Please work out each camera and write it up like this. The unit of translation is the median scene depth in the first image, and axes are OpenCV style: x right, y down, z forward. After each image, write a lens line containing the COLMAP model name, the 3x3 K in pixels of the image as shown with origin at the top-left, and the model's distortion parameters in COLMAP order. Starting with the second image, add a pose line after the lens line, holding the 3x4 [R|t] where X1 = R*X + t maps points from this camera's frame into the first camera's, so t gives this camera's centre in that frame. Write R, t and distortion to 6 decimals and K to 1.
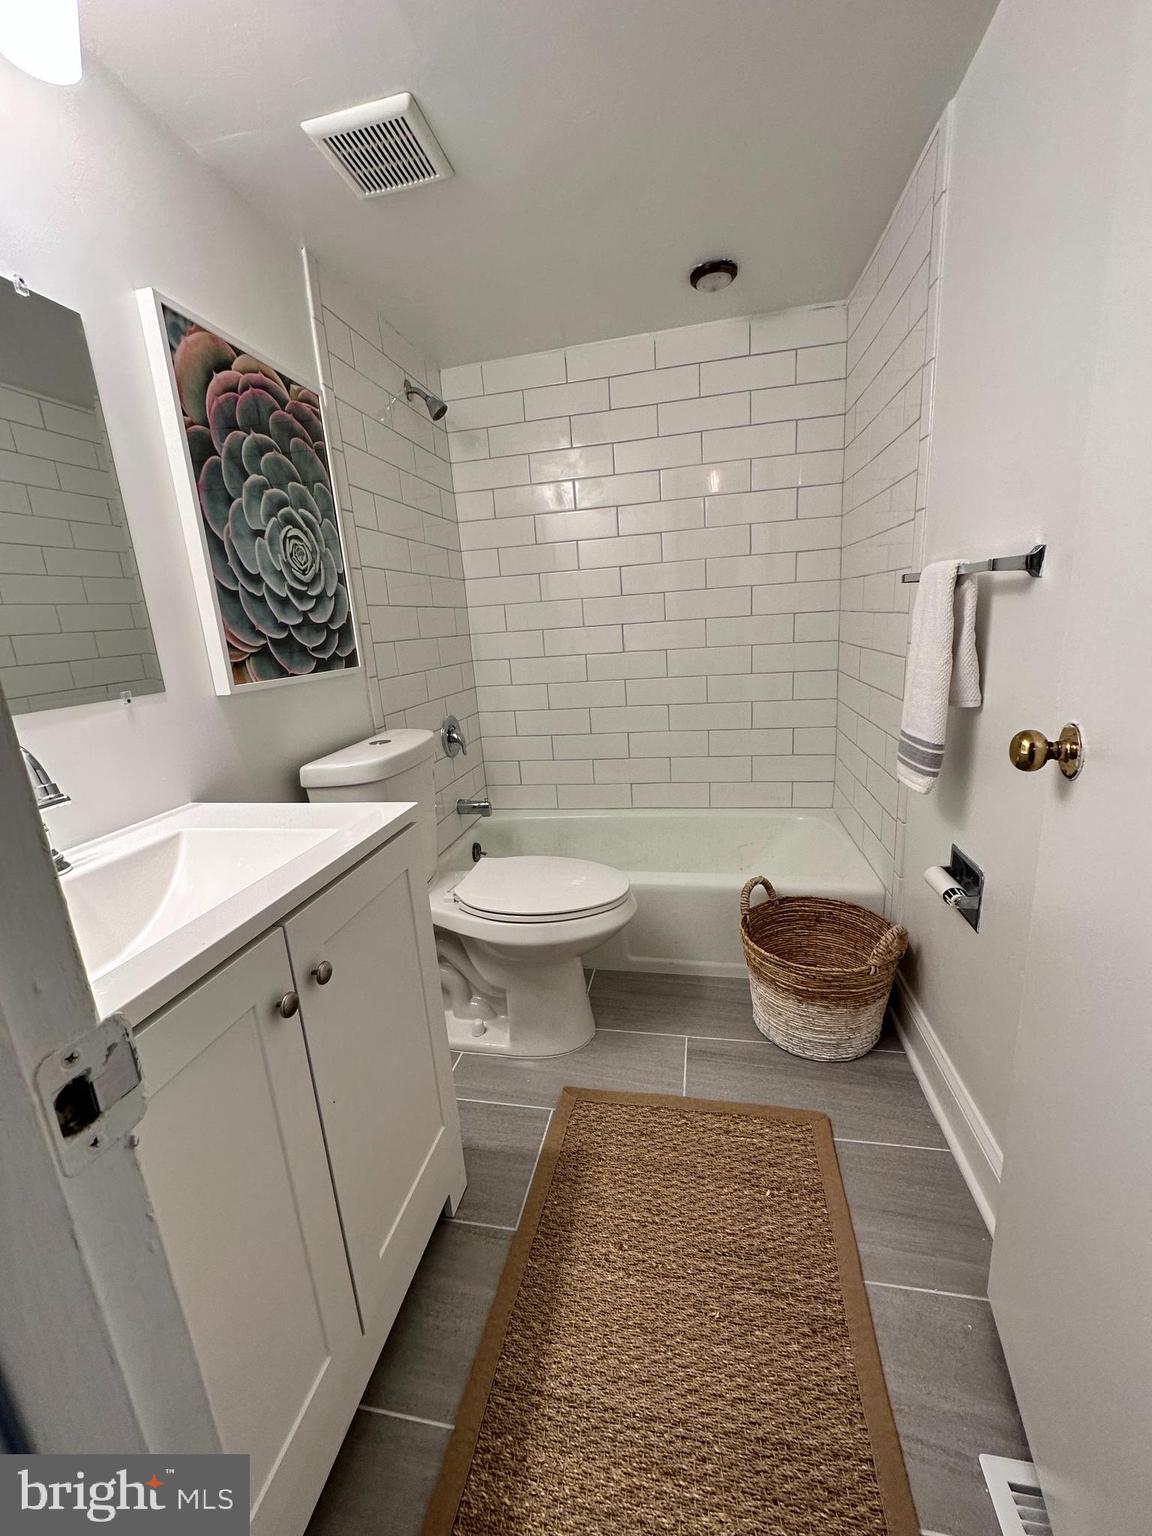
lens RADIAL K [[612.2, 0, 577.2], [0, 612.2, 766.0], [0, 0, 1]] dist [-0.002321, 0.000666]
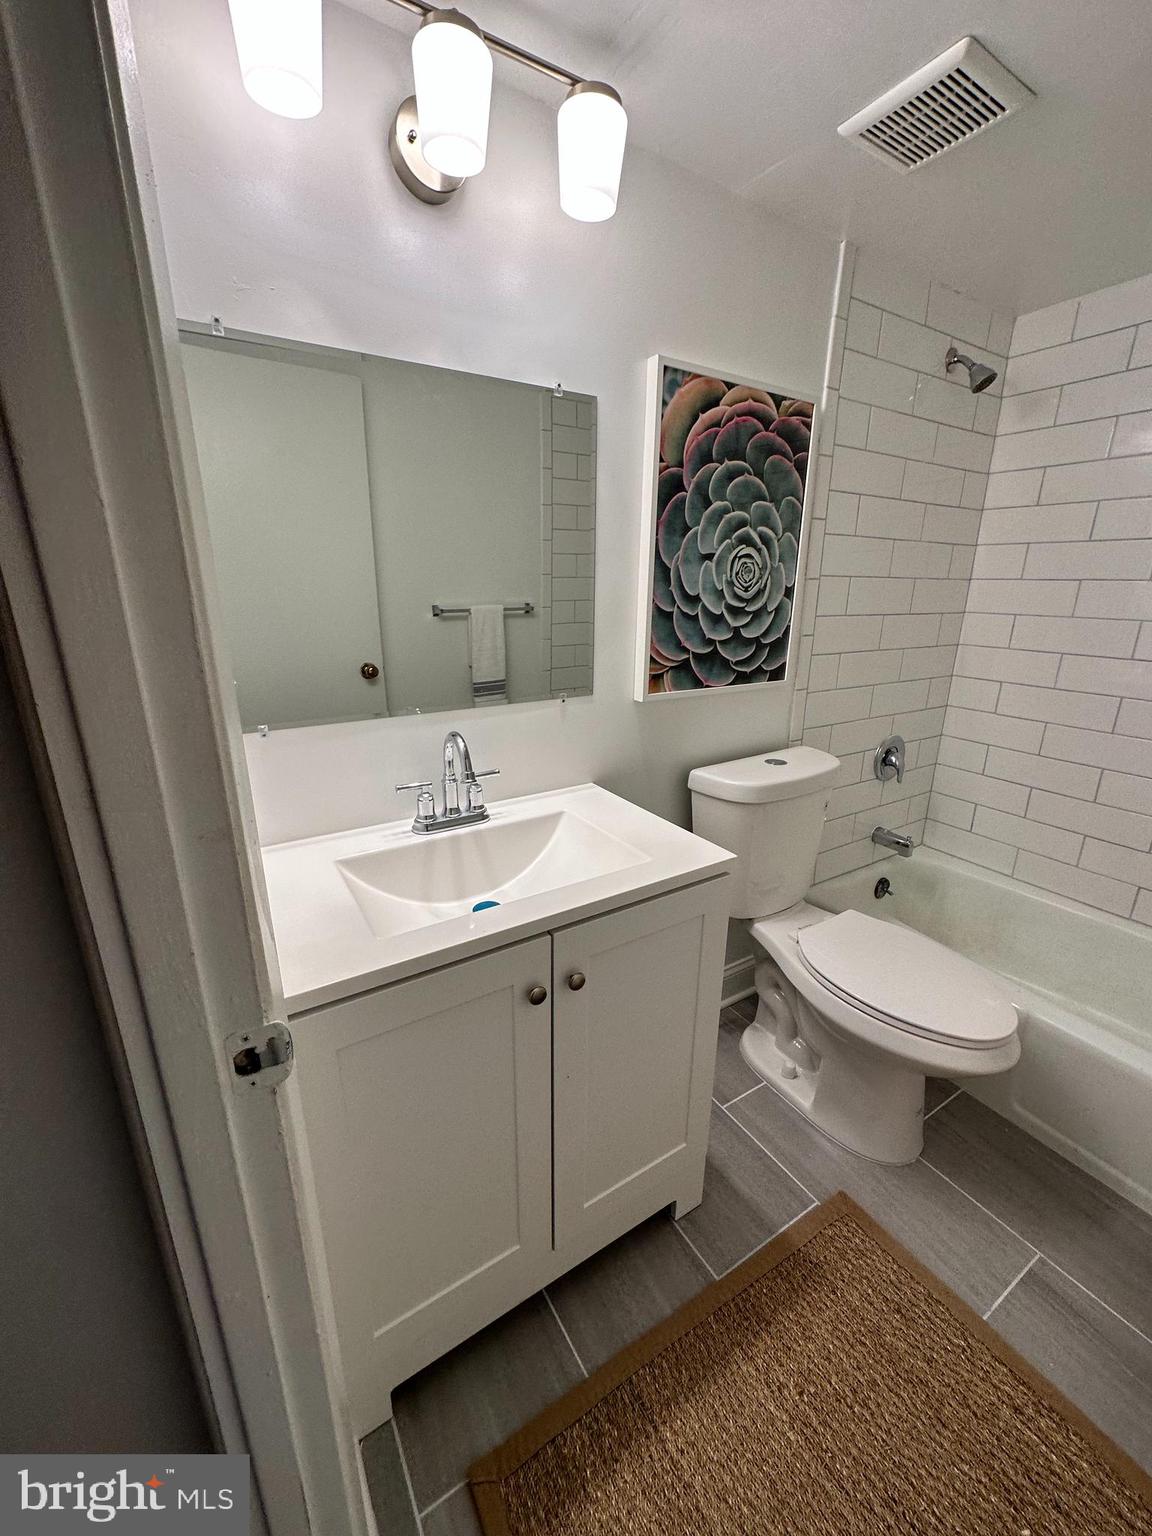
lens RADIAL K [[612.2, 0, 577.2], [0, 612.2, 766.0], [0, 0, 1]] dist [-0.002321, 0.000666]
pose [[0.680156, 0.282371, -0.676502, 0.155511], [-0.223811, 0.958763, 0.175166, -0.154890], [0.698066, 0.032268, 0.715306, 0.067204]]
